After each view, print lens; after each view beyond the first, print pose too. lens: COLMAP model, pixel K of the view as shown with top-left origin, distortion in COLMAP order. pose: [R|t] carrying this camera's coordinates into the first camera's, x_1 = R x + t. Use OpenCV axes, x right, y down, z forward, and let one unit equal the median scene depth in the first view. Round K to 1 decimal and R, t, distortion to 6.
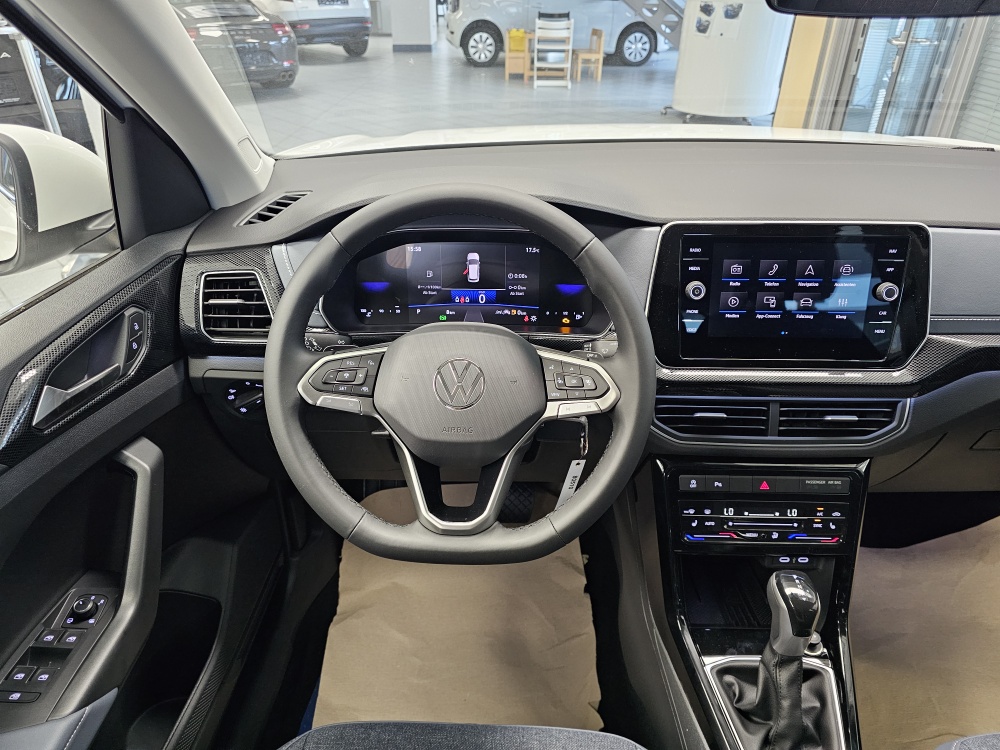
lens RADIAL K [[687.5, 0, 500.0], [0, 687.5, 375.0], [0, 0, 1]] dist [0.022972, -0.004064]
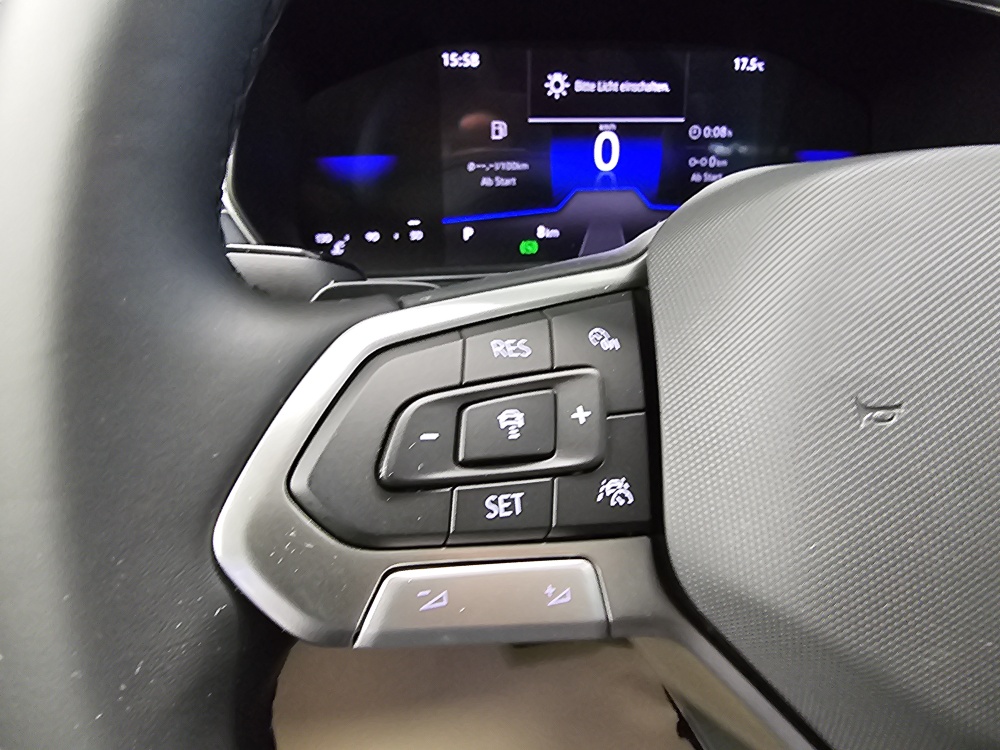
lens RADIAL K [[703.1, 0, 500.0], [0, 703.1, 375.0], [0, 0, 1]] dist [0.001001, 0.001453]
pose [[0.976319, -0.083033, 0.199767, -0.220271], [0.086687, 0.996189, -0.009596, -0.007923], [-0.198209, 0.026686, 0.979796, 0.711630]]
